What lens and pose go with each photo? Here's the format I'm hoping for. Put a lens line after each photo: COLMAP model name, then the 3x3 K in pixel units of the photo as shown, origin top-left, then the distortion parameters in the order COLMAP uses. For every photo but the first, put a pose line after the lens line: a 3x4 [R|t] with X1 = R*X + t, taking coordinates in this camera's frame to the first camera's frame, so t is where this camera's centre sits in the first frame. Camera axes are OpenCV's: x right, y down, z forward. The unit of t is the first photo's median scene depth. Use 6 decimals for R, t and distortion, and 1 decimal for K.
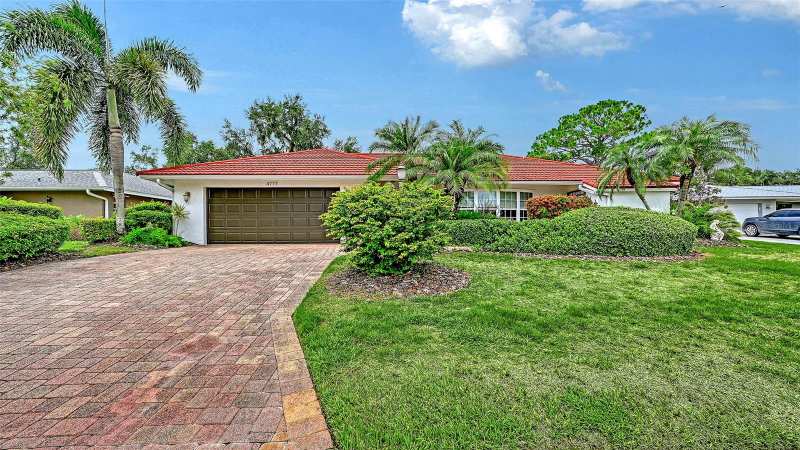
lens RADIAL K [[324.7, 0, 400.0], [0, 324.7, 225.0], [0, 0, 1]] dist [-0.000167, 0.000018]
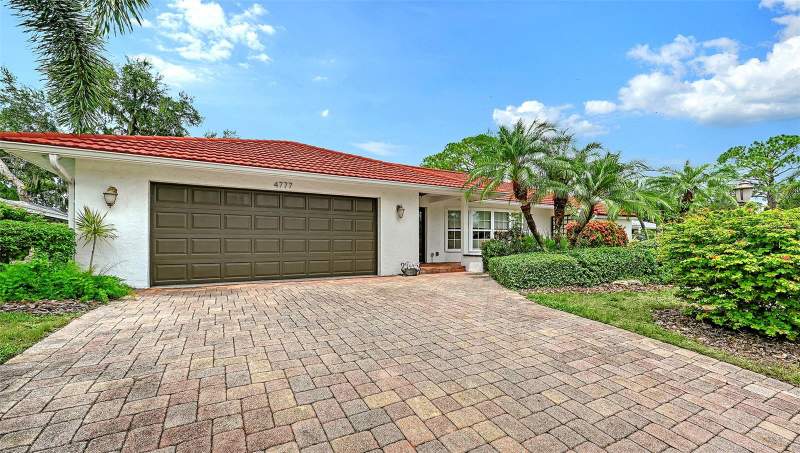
lens RADIAL K [[333.0, 0, 400.0], [0, 333.0, 226.5], [0, 0, 1]] dist [0.003016, 0.000406]
pose [[0.886019, 0.027916, 0.462809, -0.475613], [-0.008539, 0.998999, -0.043911, -0.019208], [-0.463571, 0.034953, 0.885370, 0.310123]]
